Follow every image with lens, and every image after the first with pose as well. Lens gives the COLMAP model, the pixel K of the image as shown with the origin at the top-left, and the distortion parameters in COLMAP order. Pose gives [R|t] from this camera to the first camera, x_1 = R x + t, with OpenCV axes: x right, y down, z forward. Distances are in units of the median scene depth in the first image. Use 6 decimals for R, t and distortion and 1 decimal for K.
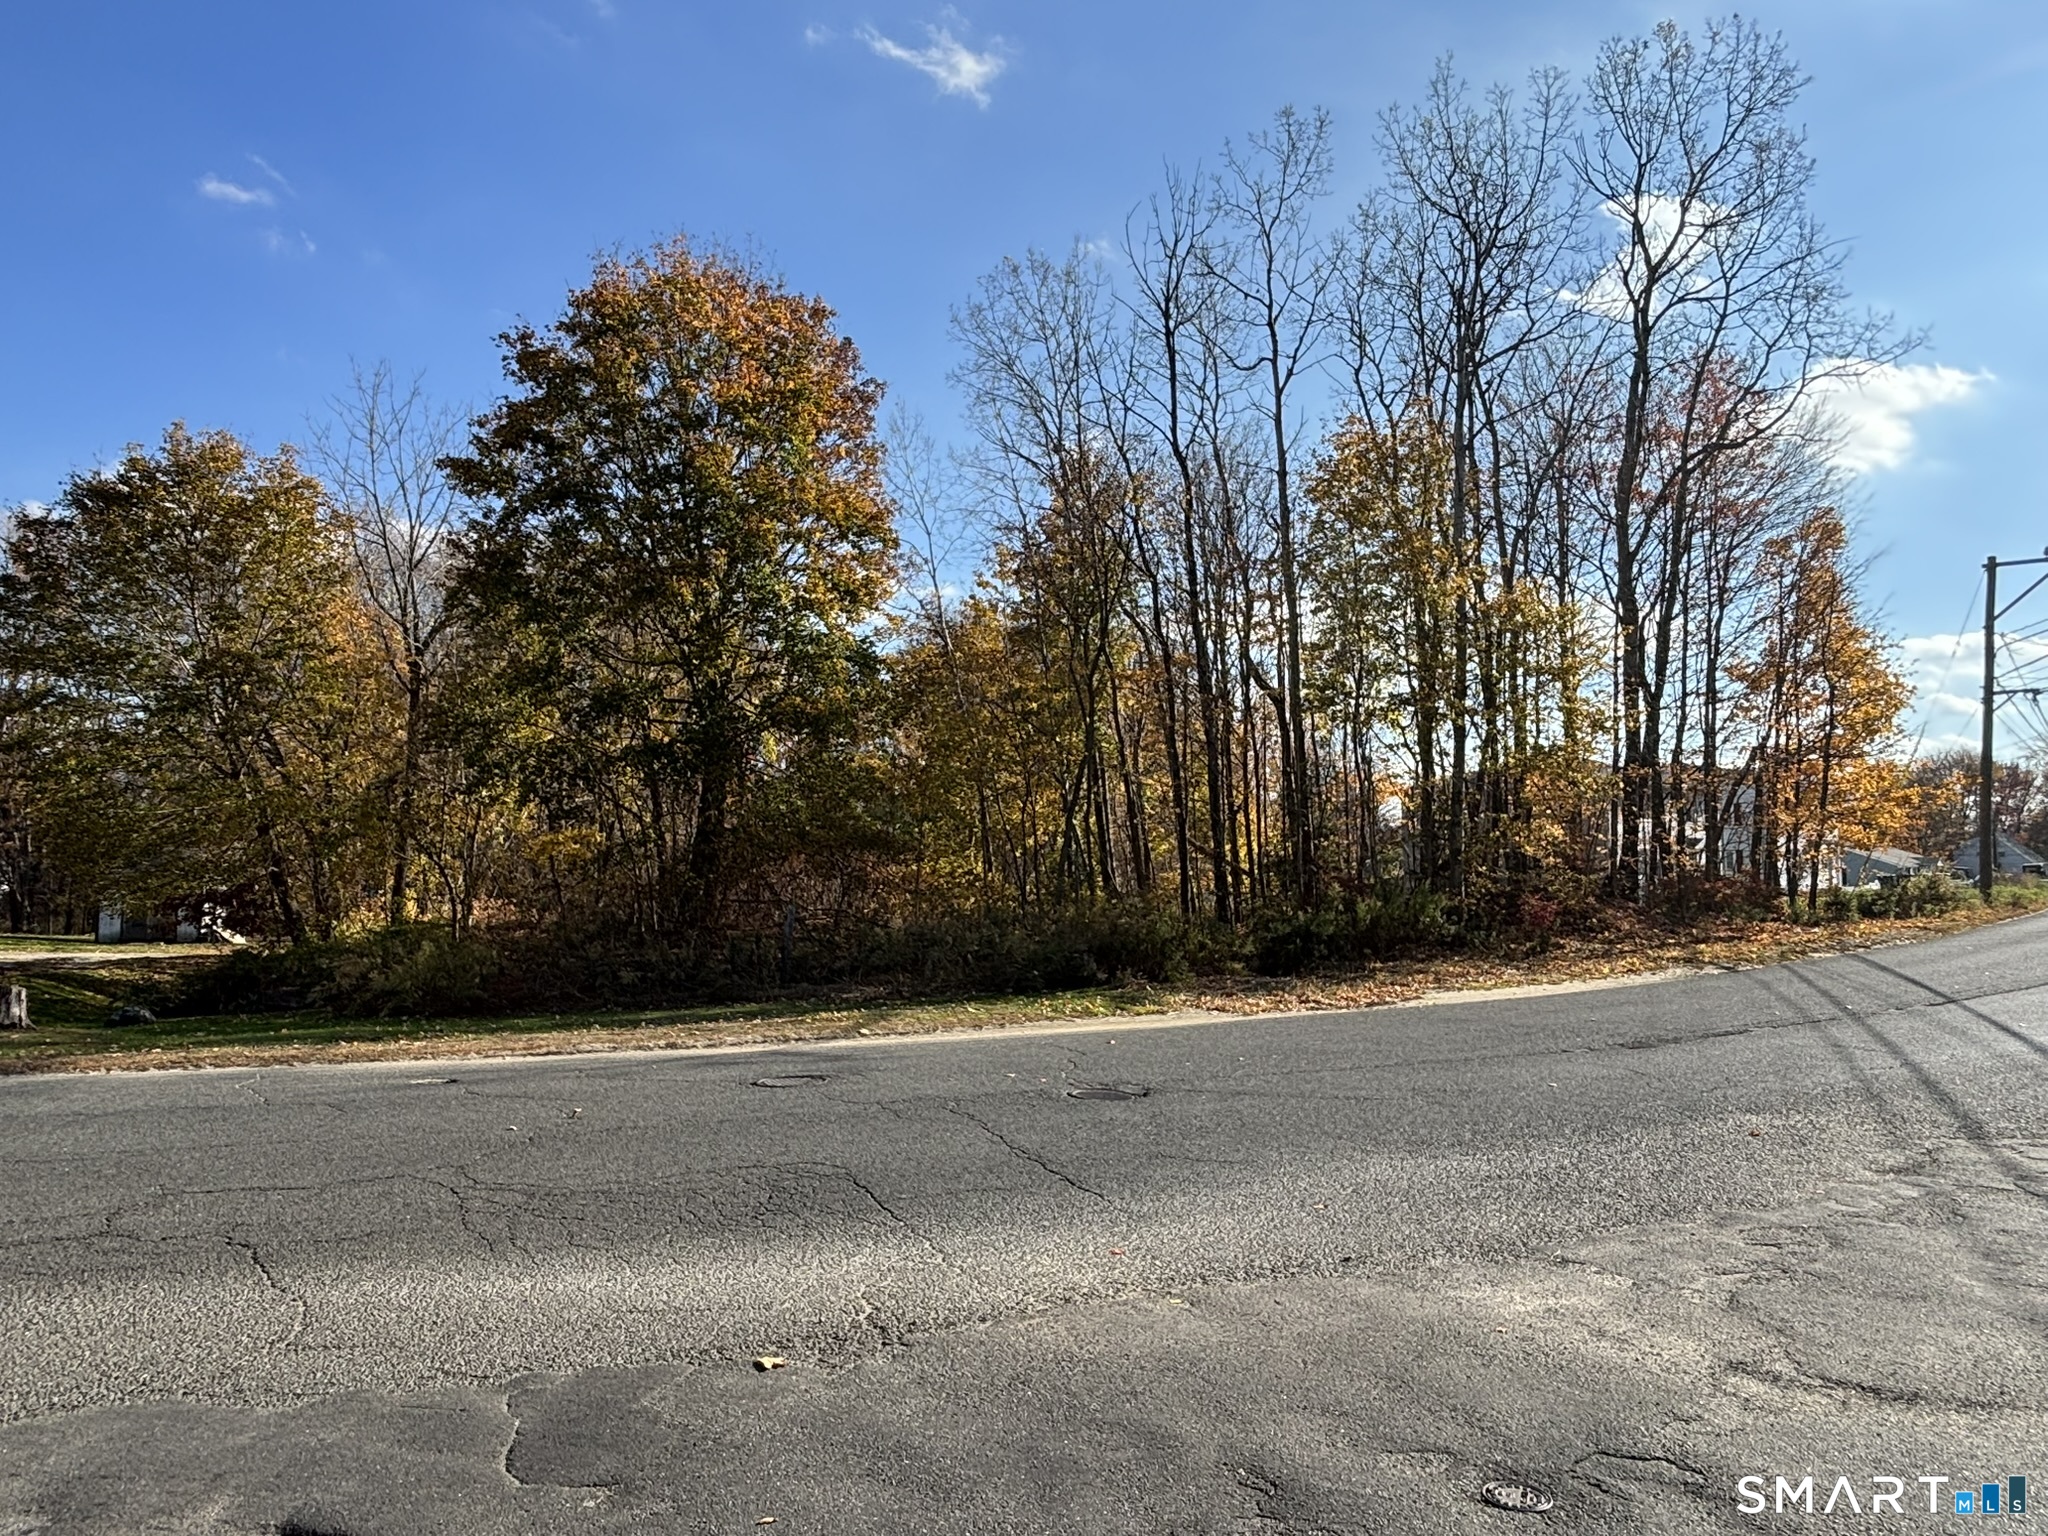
lens RADIAL K [[1271.0, 0, 1014.2], [0, 1271.0, 757.7], [0, 0, 1]] dist [-0.005278, 0.000168]
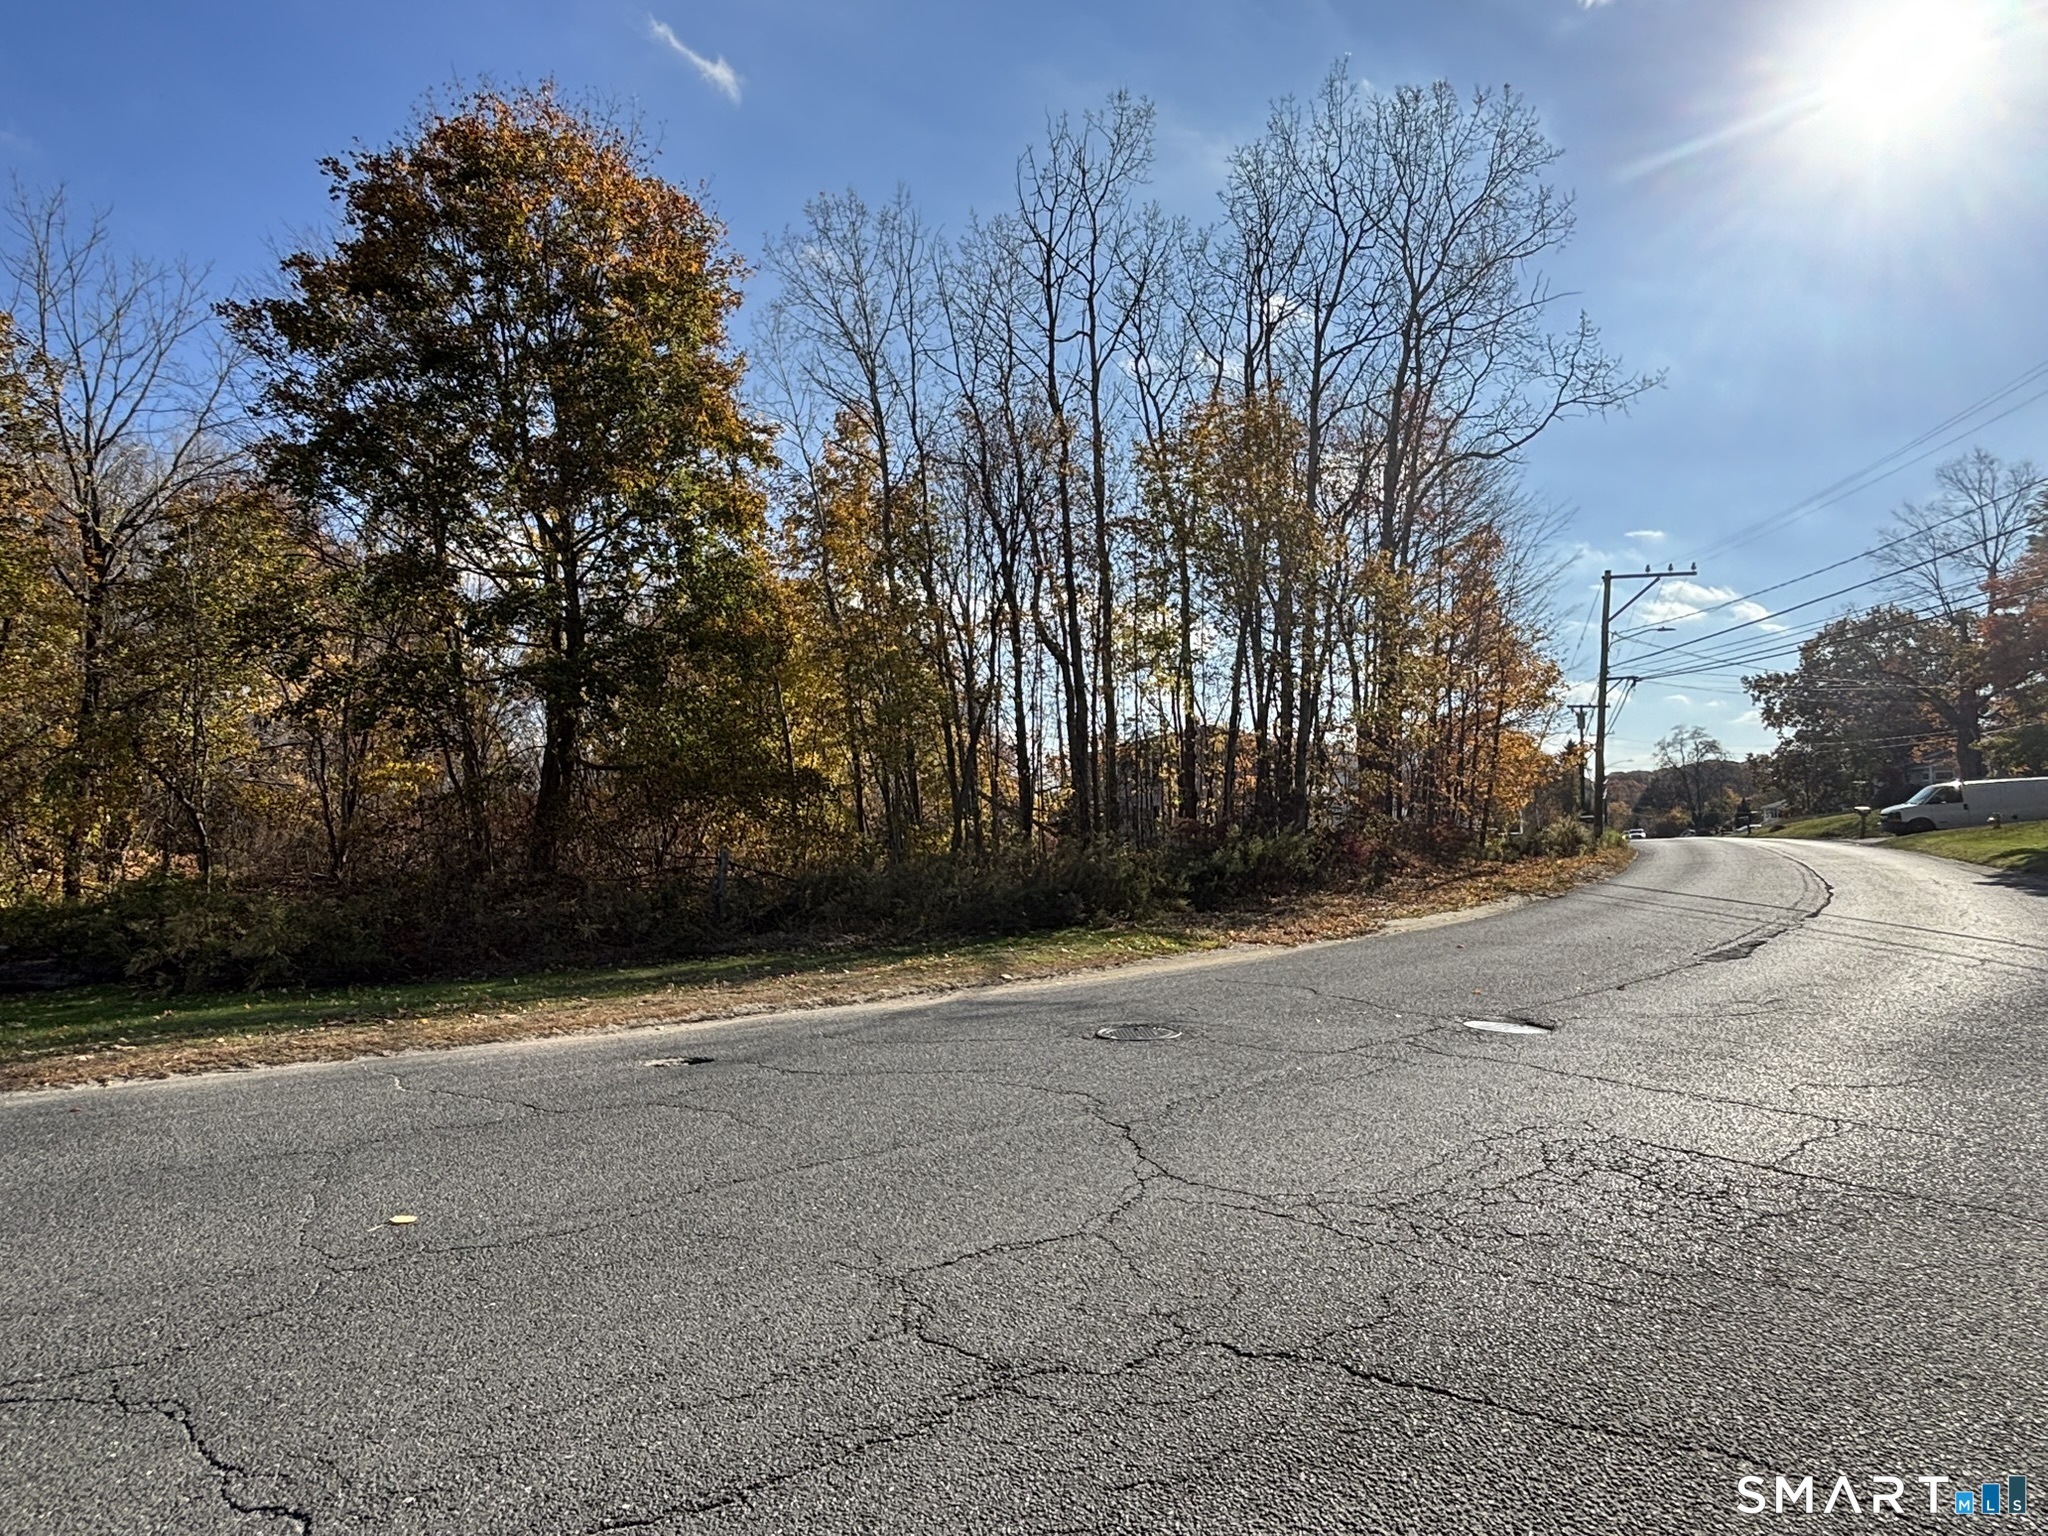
lens RADIAL K [[1165.8, 0, 1023.3], [0, 1165.8, 770.0], [0, 0, 1]] dist [-0.017345, 0.007121]
pose [[0.940526, 0.011051, 0.339543, -0.217831], [-0.021206, 0.999431, 0.026212, 0.028334], [-0.339060, -0.031853, 0.940225, 0.133199]]
